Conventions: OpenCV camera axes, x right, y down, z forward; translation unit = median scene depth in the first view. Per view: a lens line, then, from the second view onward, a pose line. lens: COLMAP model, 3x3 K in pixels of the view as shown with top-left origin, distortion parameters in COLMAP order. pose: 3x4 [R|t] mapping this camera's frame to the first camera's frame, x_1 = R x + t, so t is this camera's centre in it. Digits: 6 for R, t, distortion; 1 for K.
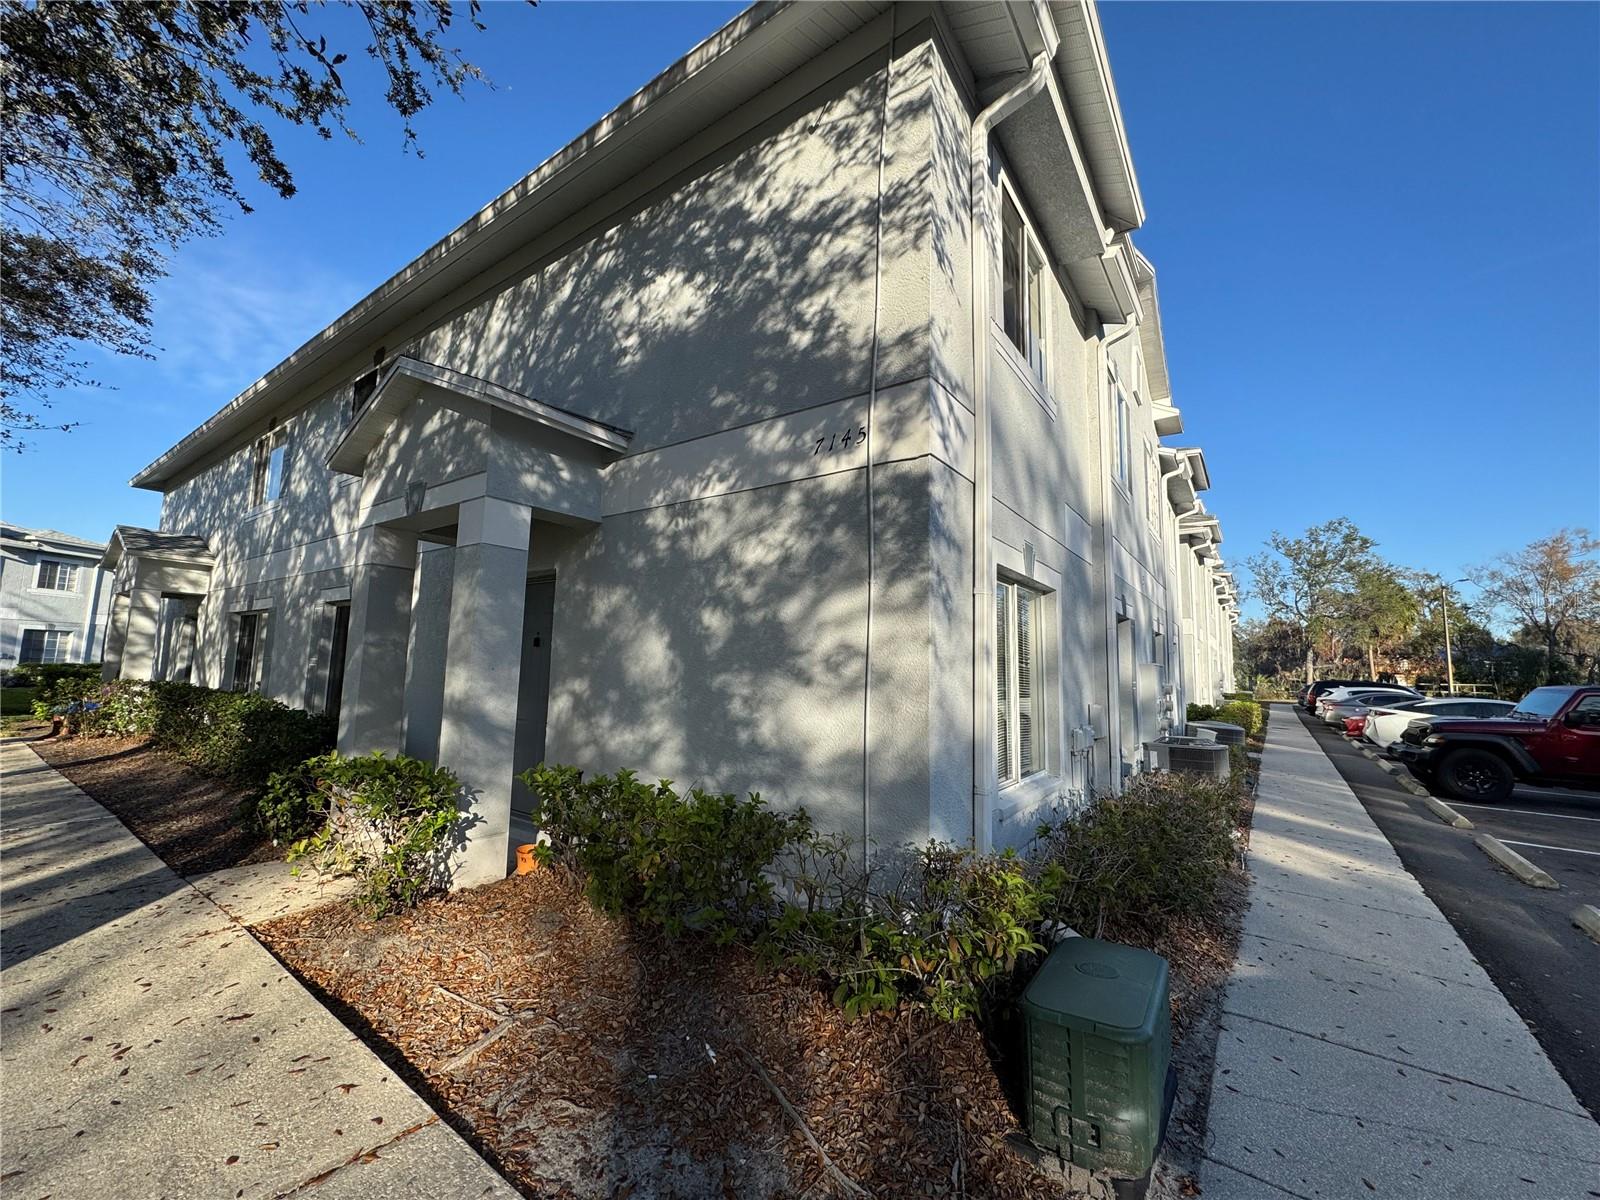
lens RADIAL K [[632.2, 0, 800.0], [0, 632.2, 600.0], [0, 0, 1]] dist [0.000040, 0.000196]
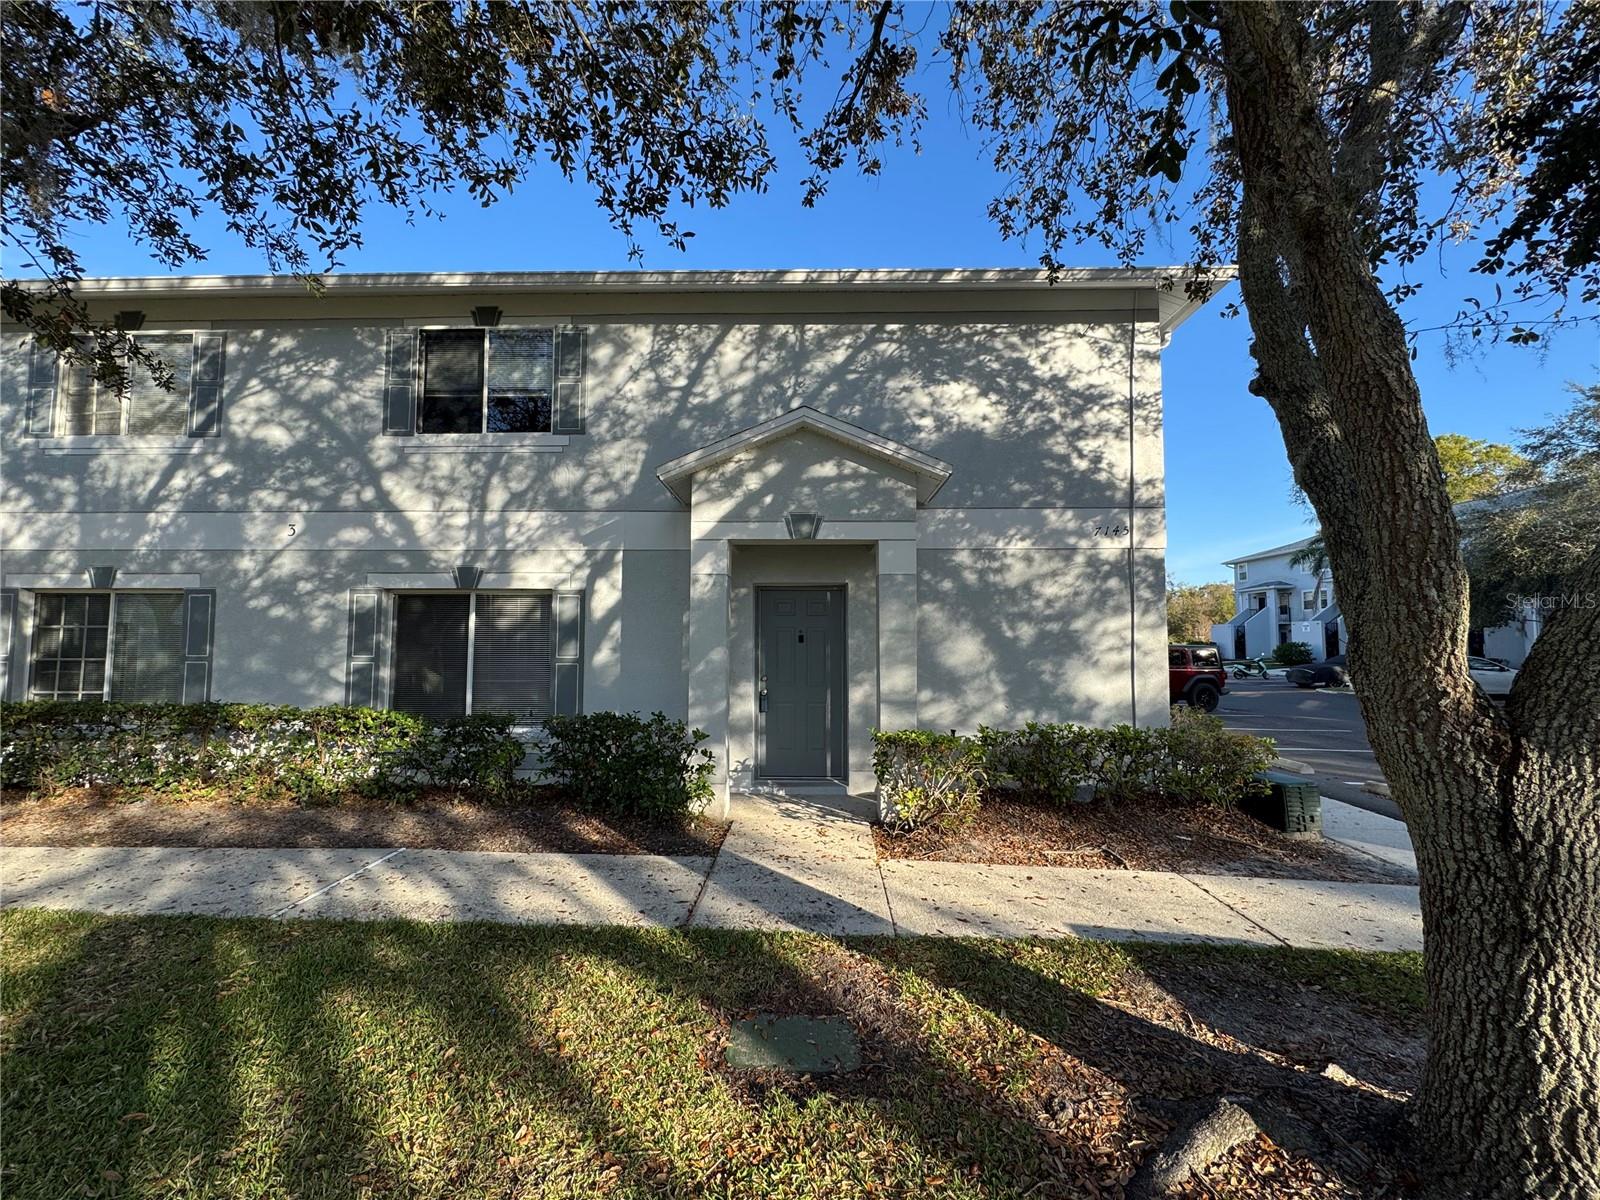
lens RADIAL K [[632.2, 0, 800.0], [0, 632.2, 600.0], [0, 0, 1]] dist [0.000040, 0.000196]
pose [[0.831407, 0.023249, 0.555178, -1.514519], [-0.044051, 0.998737, 0.024146, -0.056362], [-0.553915, -0.044532, 0.831381, -0.005128]]
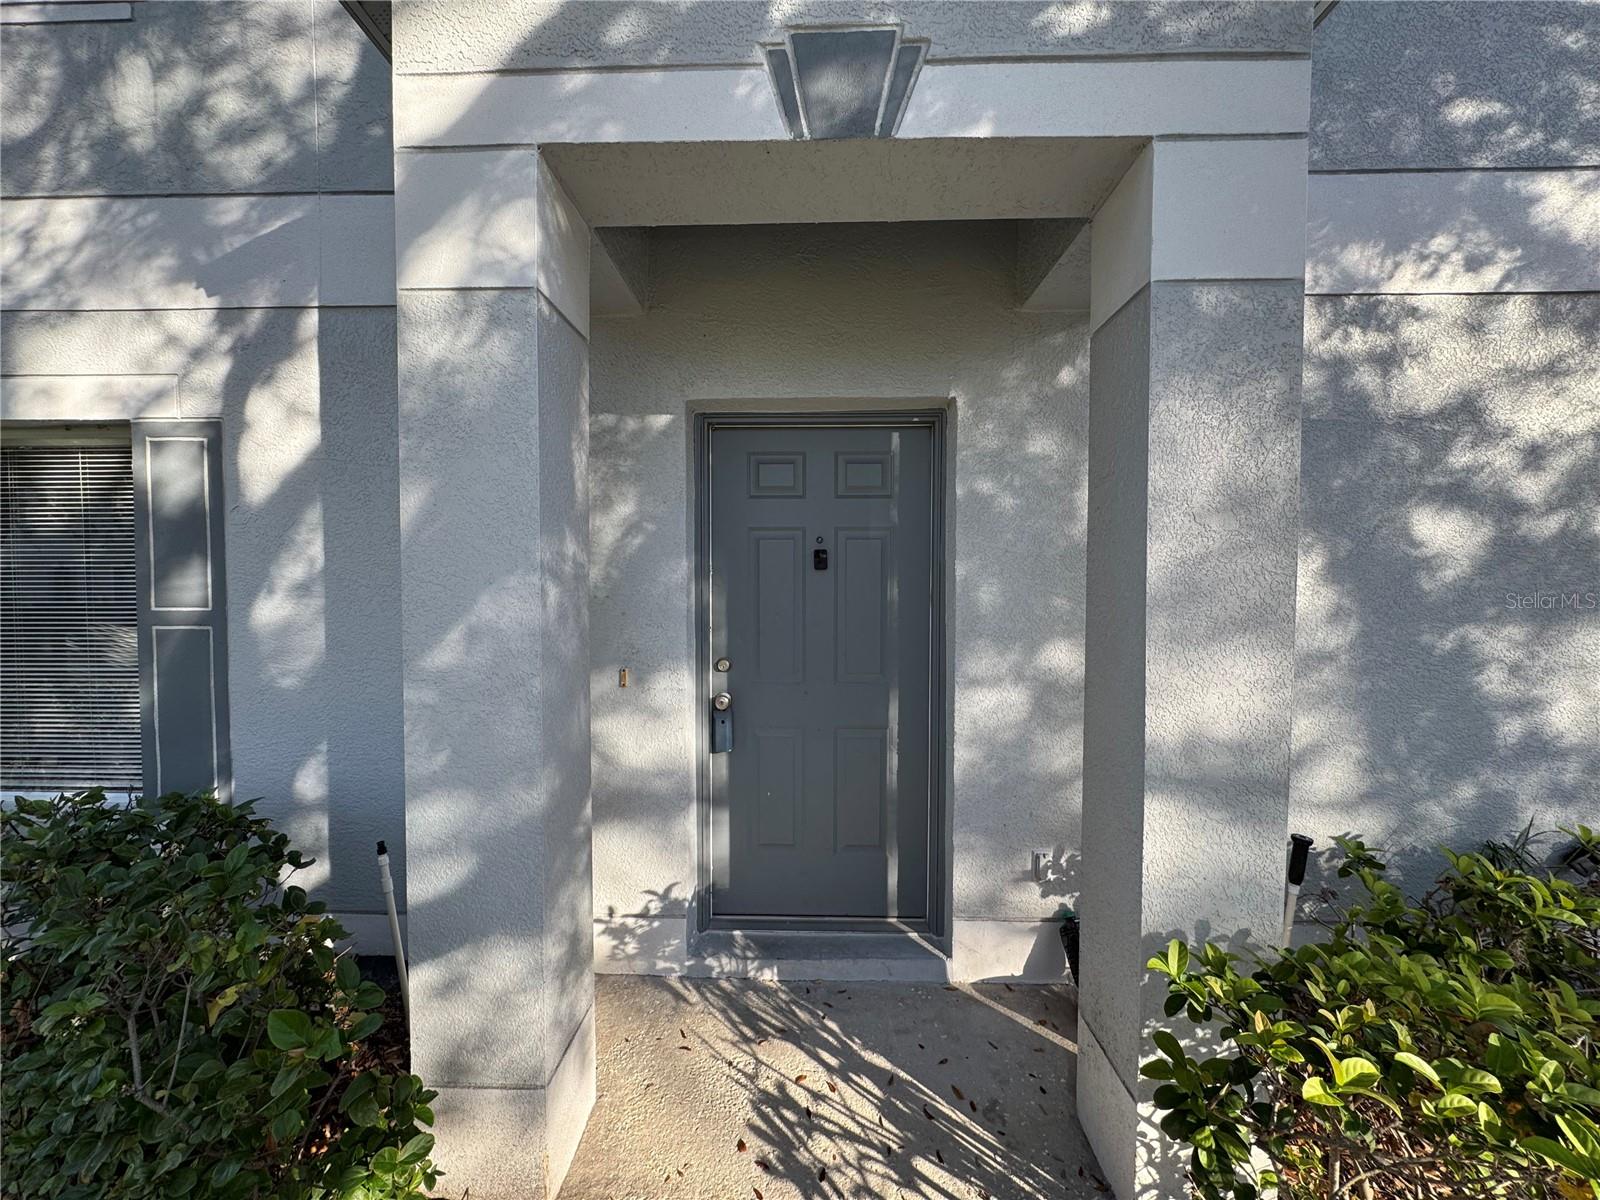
lens RADIAL K [[632.2, 0, 800.0], [0, 632.2, 600.0], [0, 0, 1]] dist [0.000040, 0.000196]
pose [[0.833776, -0.028619, 0.551360, -0.942314], [-0.043379, 0.992173, 0.117098, 0.054283], [-0.550396, -0.121551, 0.826008, 0.871325]]
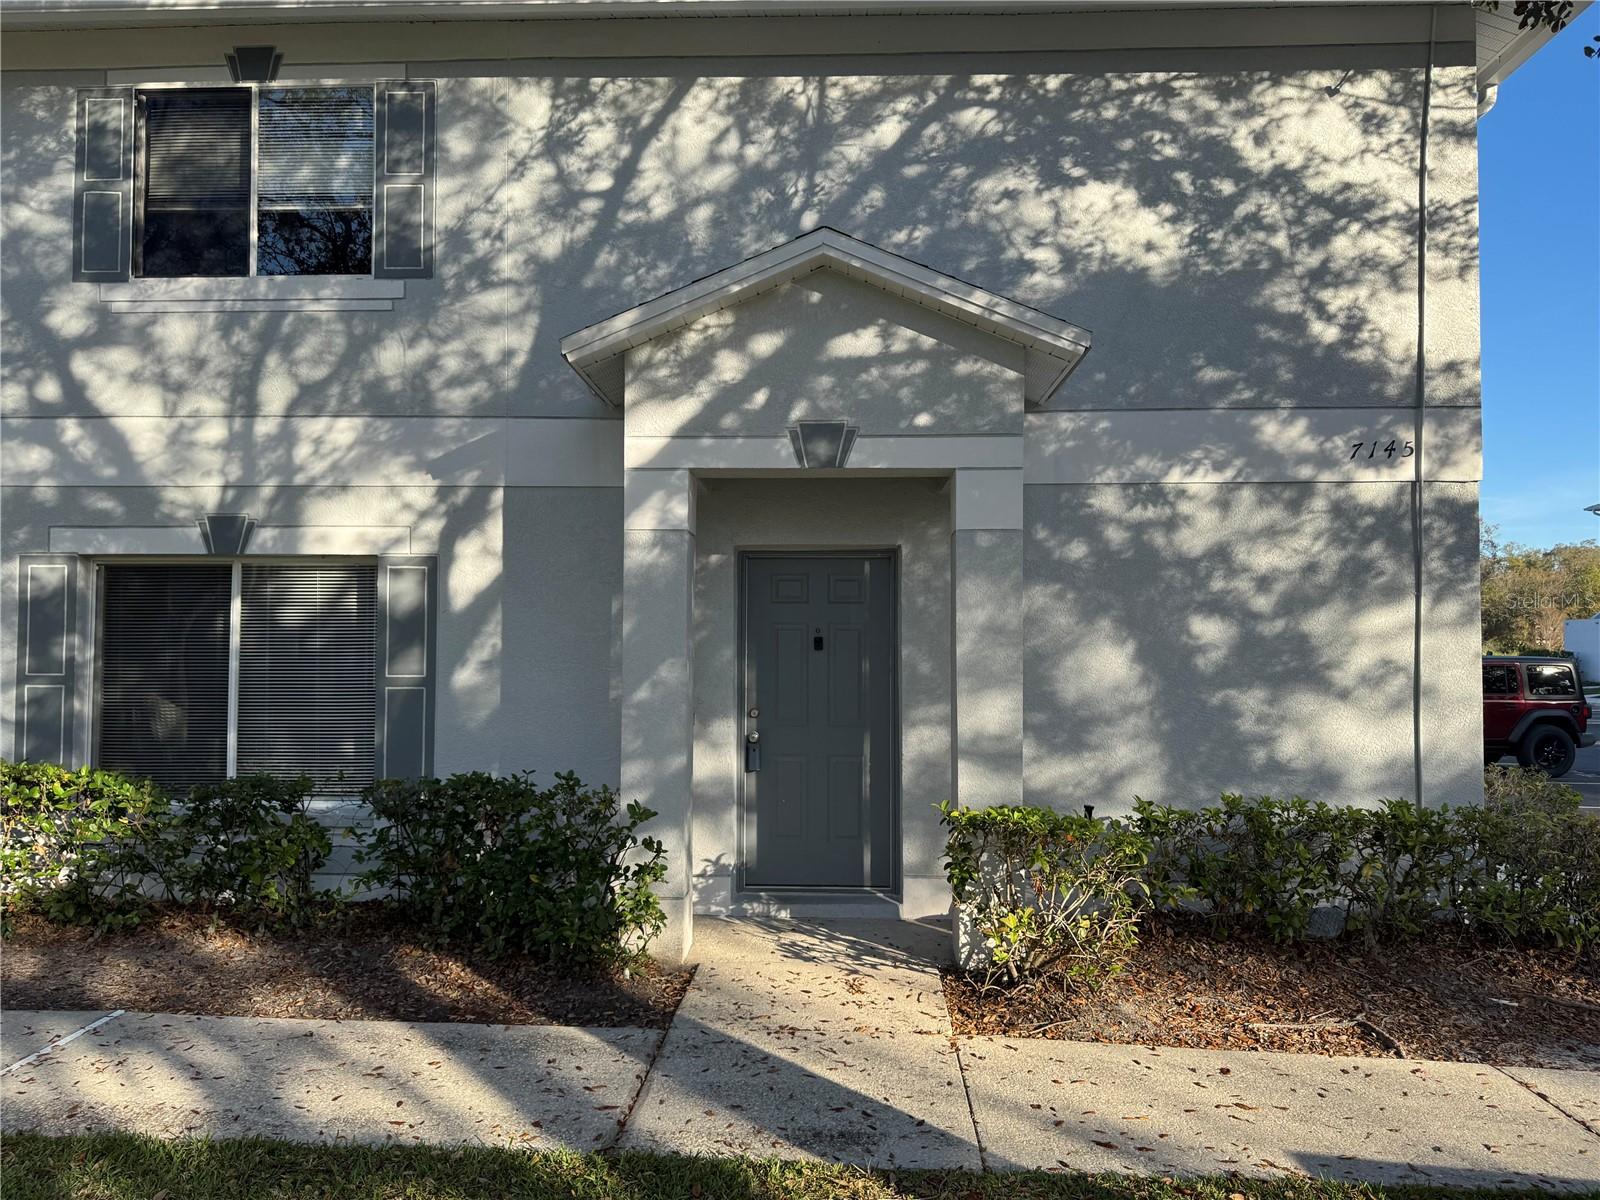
lens RADIAL K [[1096.7, 0, 810.1], [0, 1096.7, 624.7], [0, 0, 1]] dist [0.041446, -0.034211]
pose [[0.834834, 0.000908, 0.550501, -1.497646], [-0.045116, 0.996748, 0.066774, -0.052730], [-0.548650, -0.080582, 0.832160, 0.018593]]
